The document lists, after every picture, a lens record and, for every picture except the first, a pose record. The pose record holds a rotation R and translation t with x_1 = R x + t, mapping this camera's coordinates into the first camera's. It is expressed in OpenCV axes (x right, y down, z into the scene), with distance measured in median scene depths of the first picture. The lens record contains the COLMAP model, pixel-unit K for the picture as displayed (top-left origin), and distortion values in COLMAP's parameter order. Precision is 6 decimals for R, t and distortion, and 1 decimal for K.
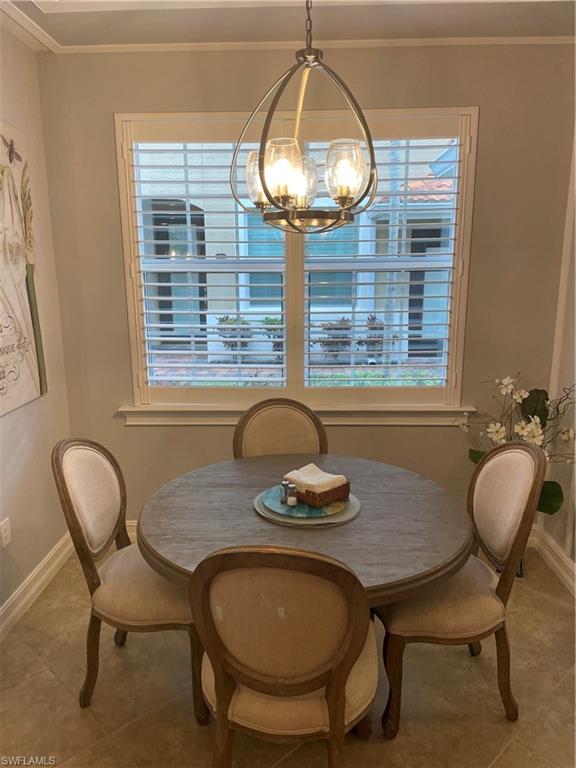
lens RADIAL K [[577.6, 0, 286.9], [0, 577.6, 384.3], [0, 0, 1]] dist [0.007605, 0.002252]
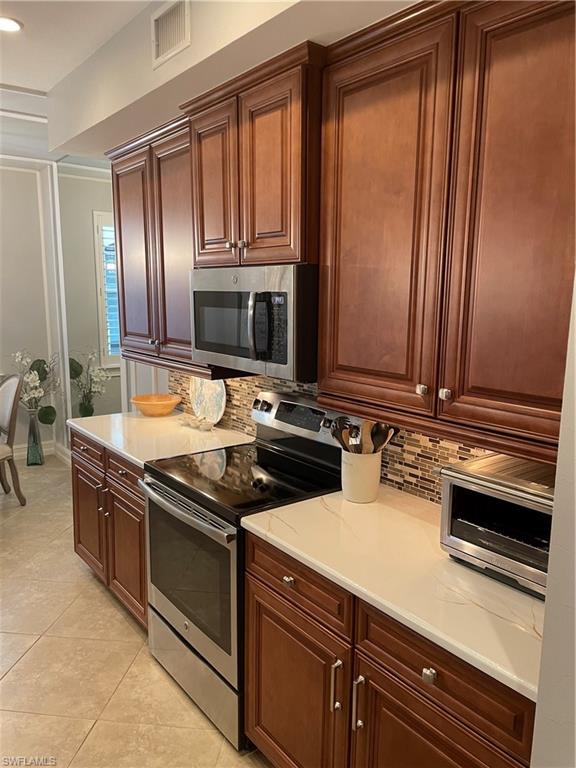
lens RADIAL K [[577.6, 0, 287.0], [0, 577.6, 386.0], [0, 0, 1]] dist [0.007605, 0.002252]
pose [[0.777202, -0.094175, 0.622164, -0.085143], [0.127851, 0.991747, -0.009593, 0.200661], [-0.616126, 0.087000, 0.782828, -0.832517]]
